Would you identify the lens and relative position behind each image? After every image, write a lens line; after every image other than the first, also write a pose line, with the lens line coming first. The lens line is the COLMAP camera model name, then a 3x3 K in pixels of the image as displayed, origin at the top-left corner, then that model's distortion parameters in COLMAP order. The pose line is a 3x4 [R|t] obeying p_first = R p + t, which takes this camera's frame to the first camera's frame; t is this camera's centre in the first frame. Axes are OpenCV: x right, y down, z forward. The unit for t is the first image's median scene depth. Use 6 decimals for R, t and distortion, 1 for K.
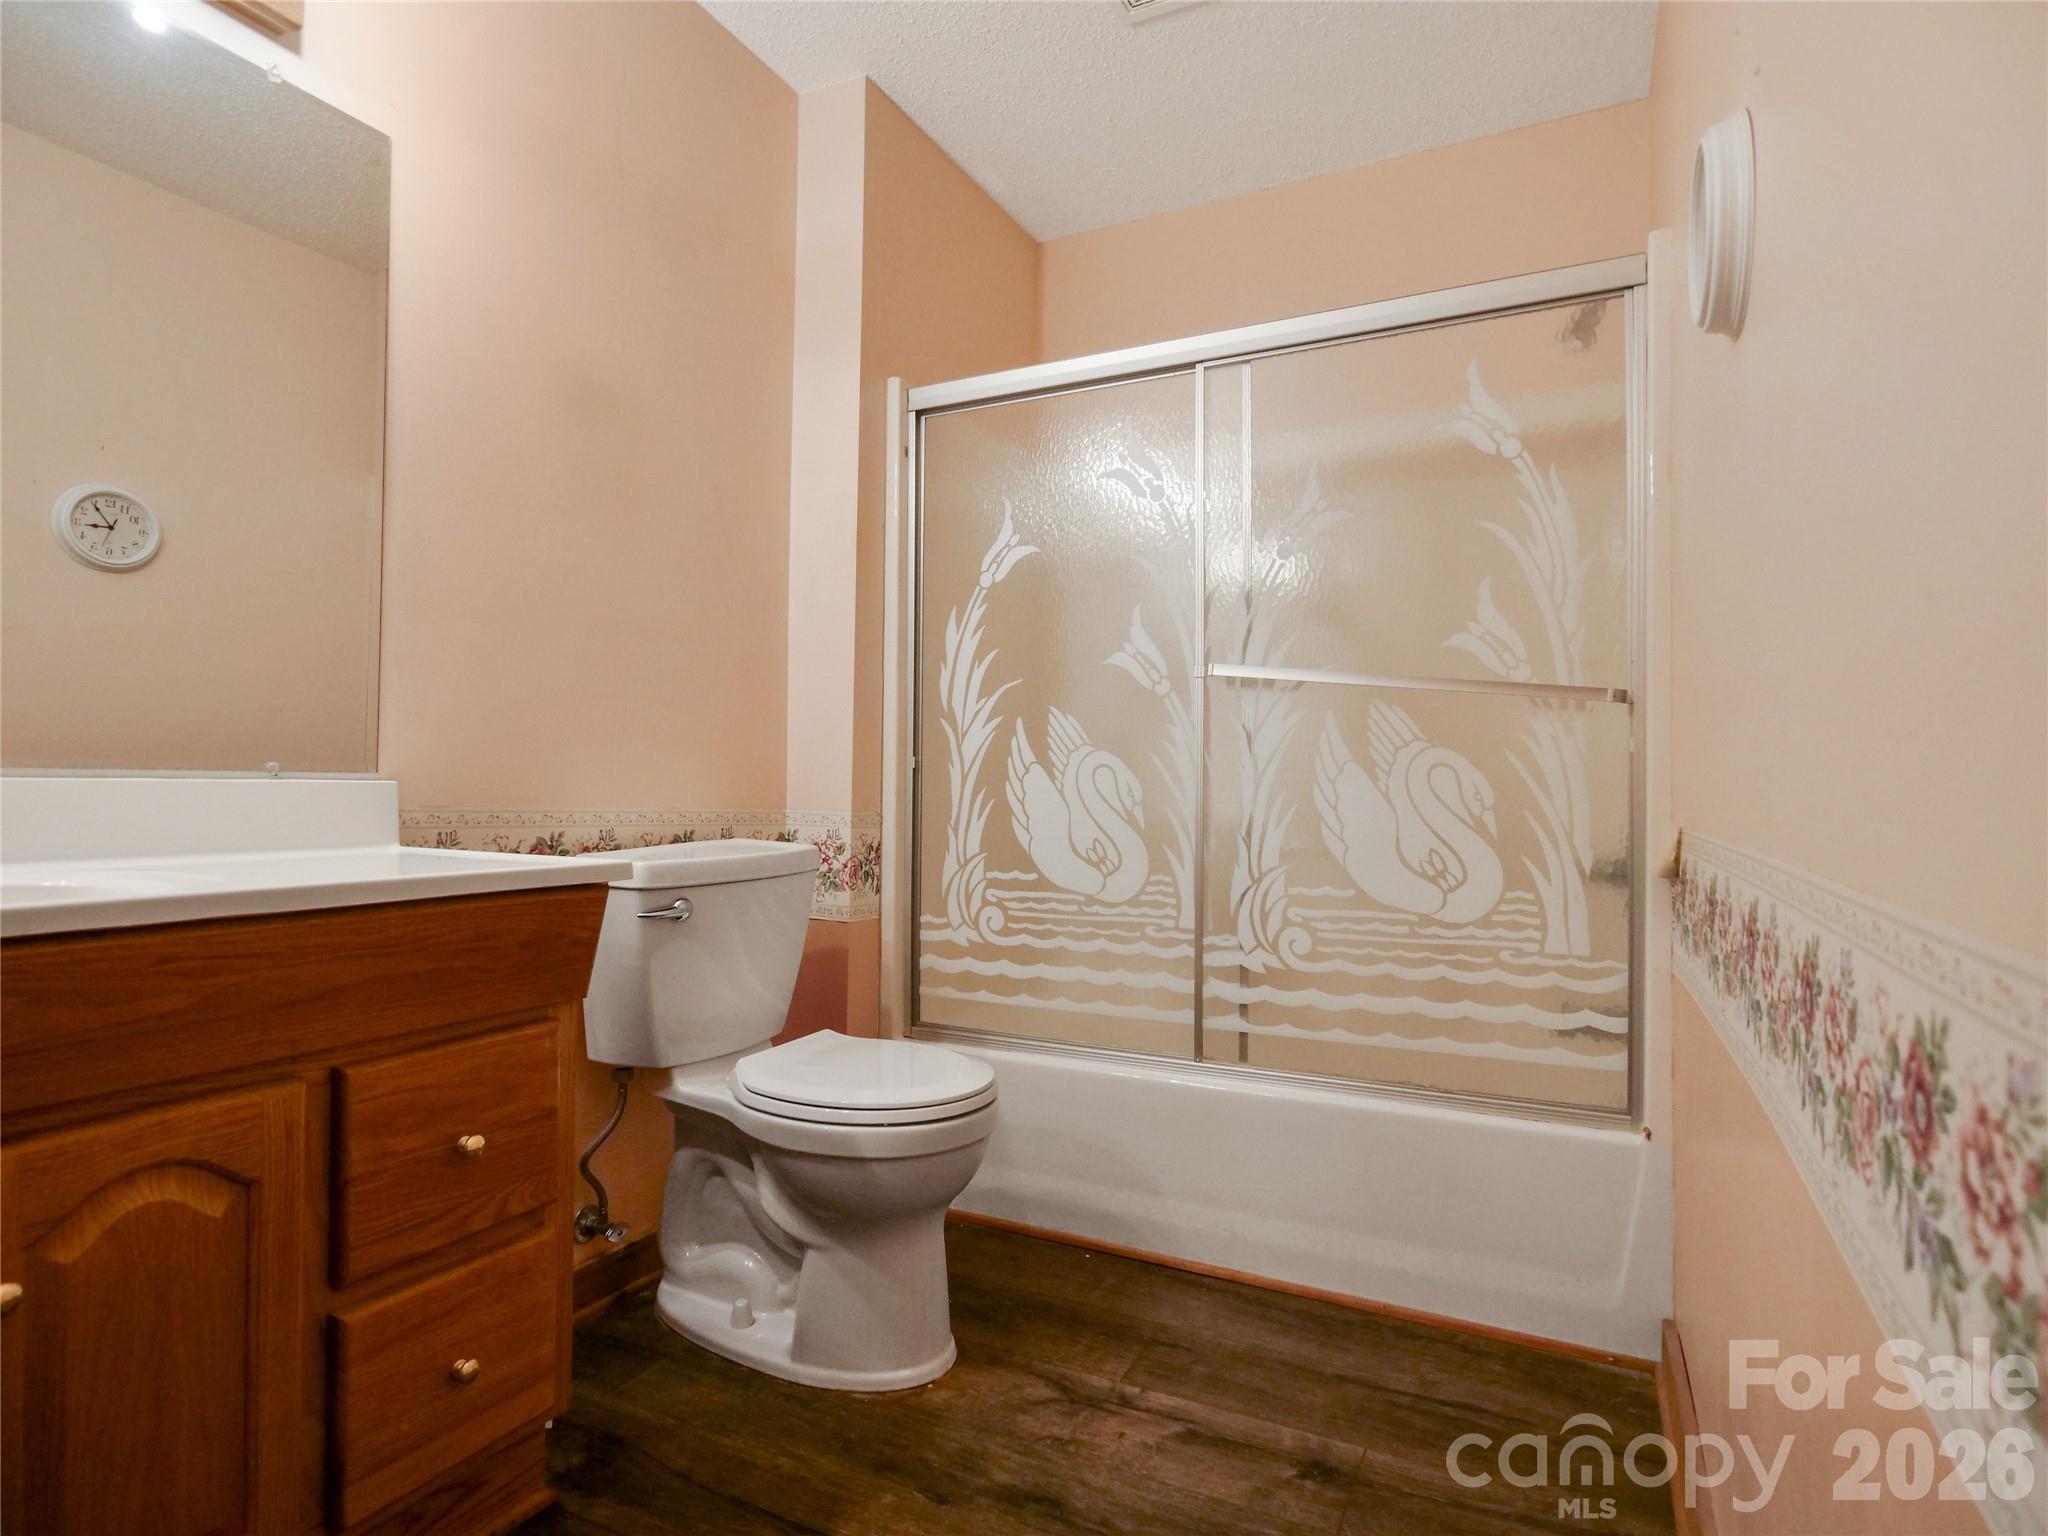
lens RADIAL K [[1100.0, 0, 1024.9], [0, 1100.0, 768.6], [0, 0, 1]] dist [-0.005349, -0.007290]
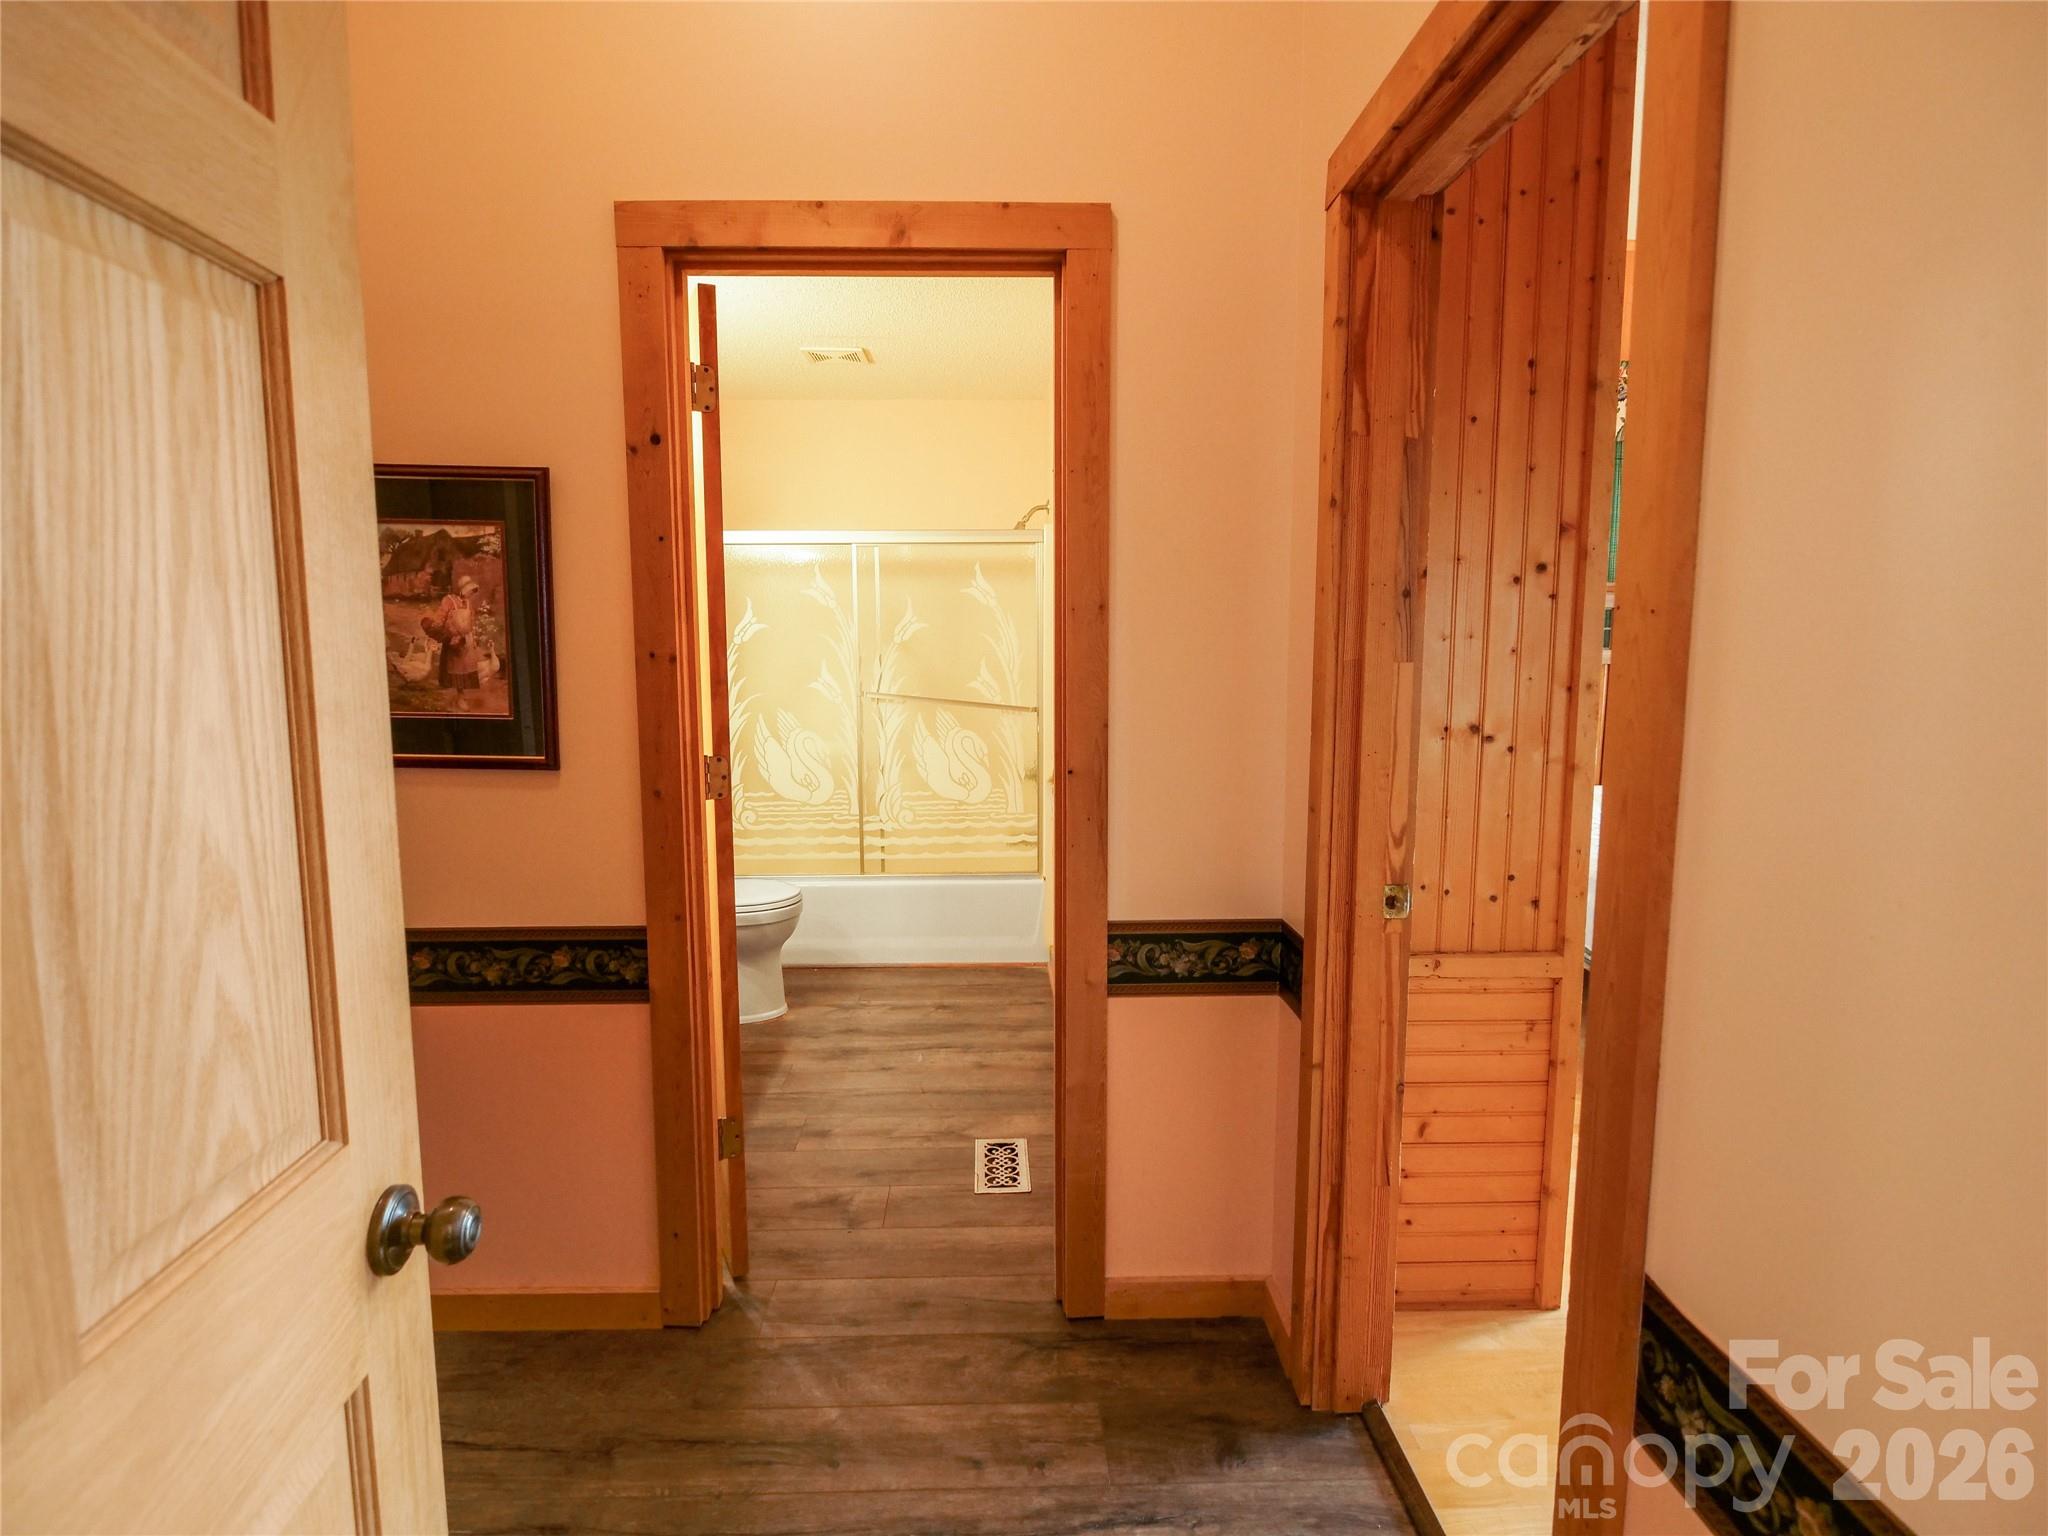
lens RADIAL K [[1100.0, 0, 1024.9], [0, 1100.0, 768.6], [0, 0, 1]] dist [-0.005349, -0.007290]
pose [[0.880509, -0.072841, 0.468400, -0.580866], [0.004445, 0.989348, 0.145498, -0.262530], [-0.474009, -0.126030, 0.871454, -1.047885]]
